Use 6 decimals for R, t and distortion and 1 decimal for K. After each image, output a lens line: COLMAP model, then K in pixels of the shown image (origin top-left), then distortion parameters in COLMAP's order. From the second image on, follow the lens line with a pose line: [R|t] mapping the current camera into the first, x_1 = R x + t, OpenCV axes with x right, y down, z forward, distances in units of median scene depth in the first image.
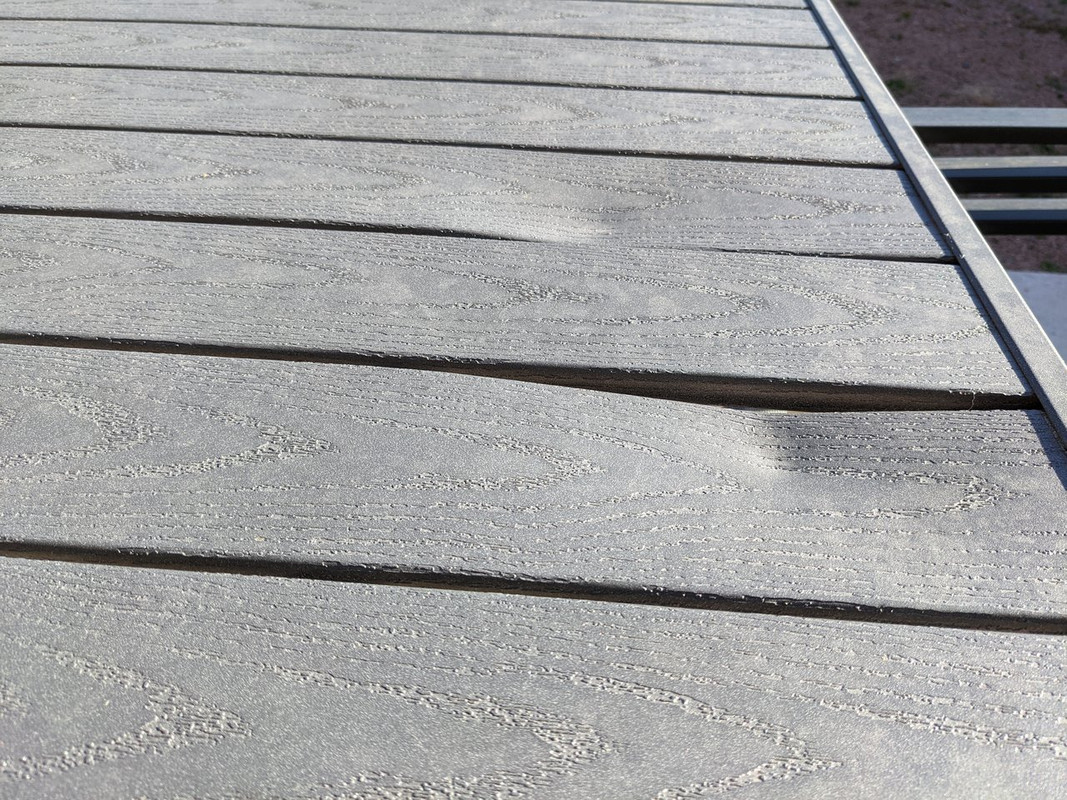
lens RADIAL K [[832.5, 0, 533.5], [0, 832.5, 400.0], [0, 0, 1]] dist [-0.002243, -0.001682]
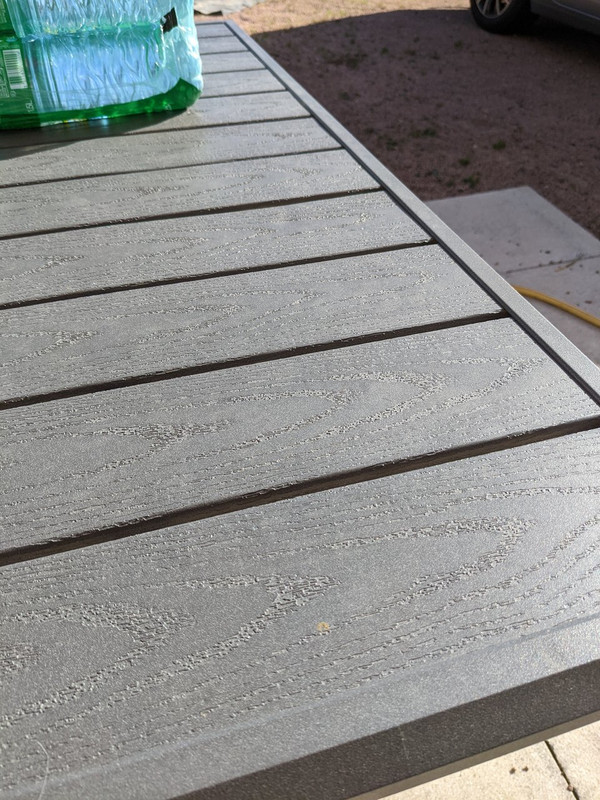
lens RADIAL K [[624.2, 0, 300.0], [0, 624.2, 400.0], [0, 0, 1]] dist [-0.002243, -0.001682]
pose [[0.943560, -0.330743, -0.017450, 0.210625], [0.169797, 0.437823, 0.882882, -1.250636], [-0.284367, -0.836014, 0.469271, -0.233050]]
